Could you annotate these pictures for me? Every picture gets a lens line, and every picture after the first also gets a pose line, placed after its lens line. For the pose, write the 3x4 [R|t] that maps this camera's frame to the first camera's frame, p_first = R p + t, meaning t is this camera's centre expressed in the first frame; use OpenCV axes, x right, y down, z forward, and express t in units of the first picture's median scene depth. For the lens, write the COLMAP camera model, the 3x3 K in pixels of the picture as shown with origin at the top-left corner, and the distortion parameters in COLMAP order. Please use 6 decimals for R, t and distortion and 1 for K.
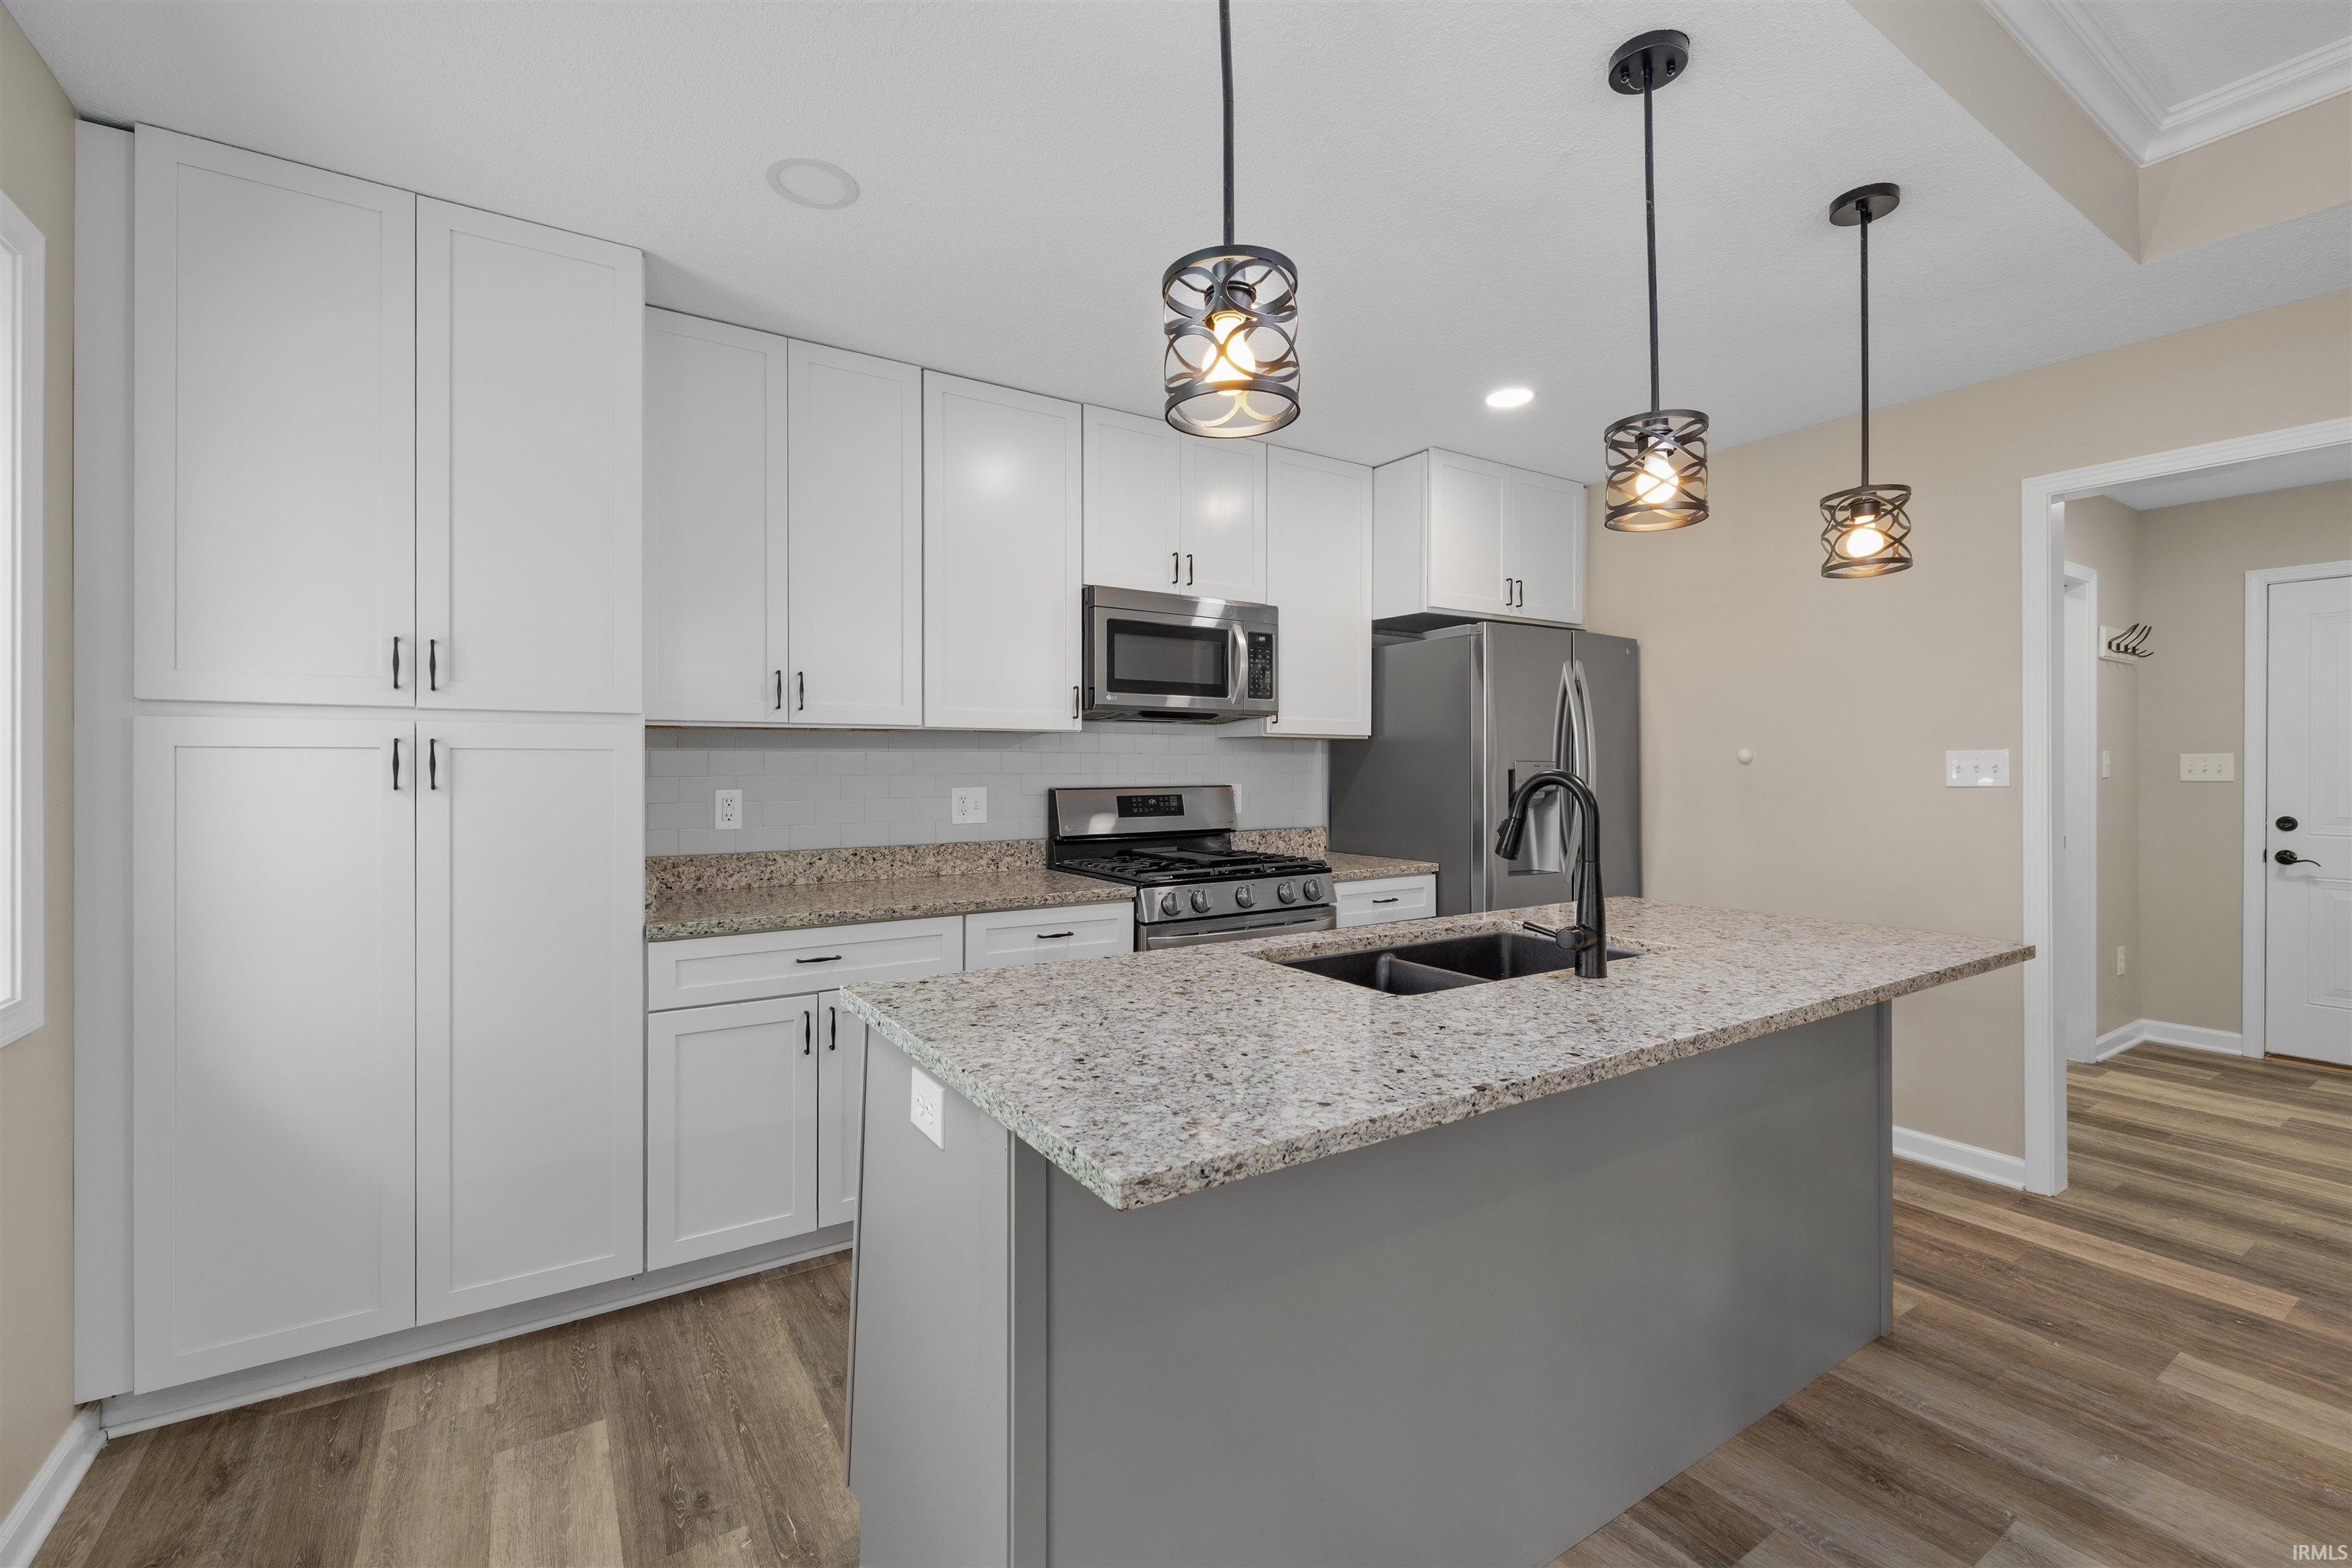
lens RADIAL K [[988.5, 0, 1171.8], [0, 988.5, 768.9], [0, 0, 1]] dist [-0.003417, 0.000680]
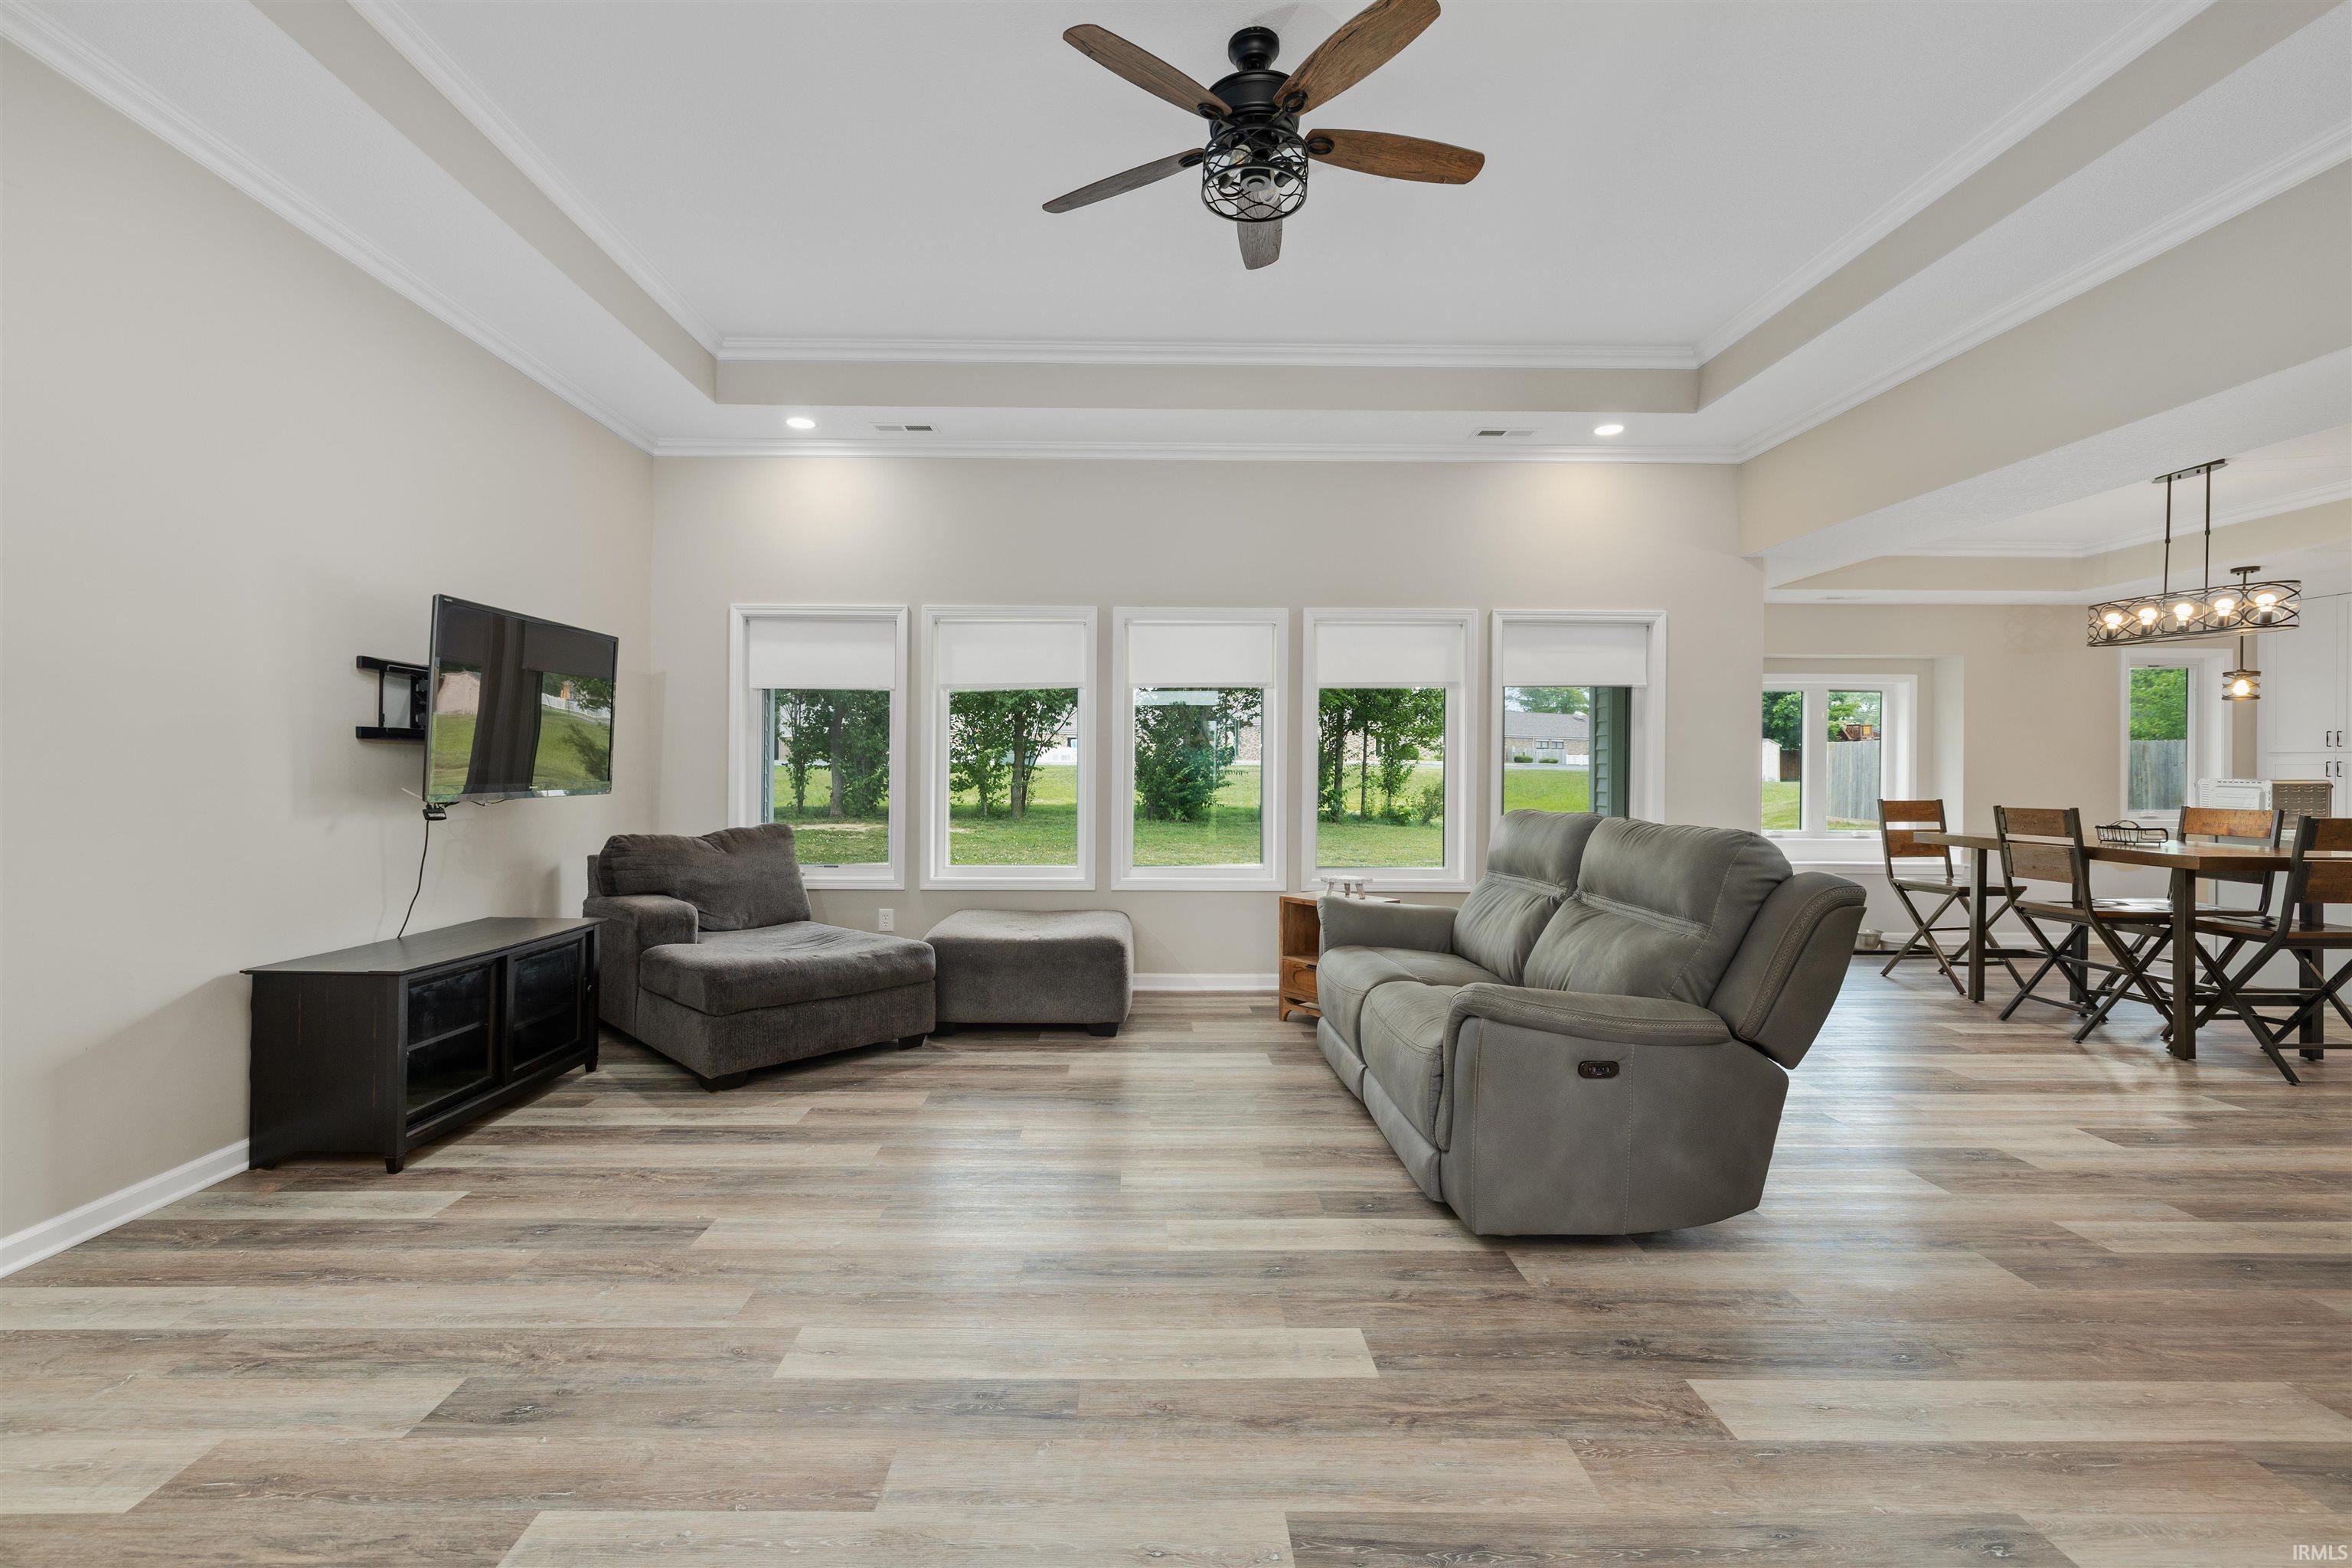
lens RADIAL K [[988.5, 0, 1156.9], [0, 988.5, 779.0], [0, 0, 1]] dist [-0.003417, 0.000680]
pose [[-0.527470, 0.004356, -0.849563, 3.760713], [-0.005177, 0.999952, 0.008341, 0.017468], [0.849558, 0.008797, -0.527422, -0.540789]]
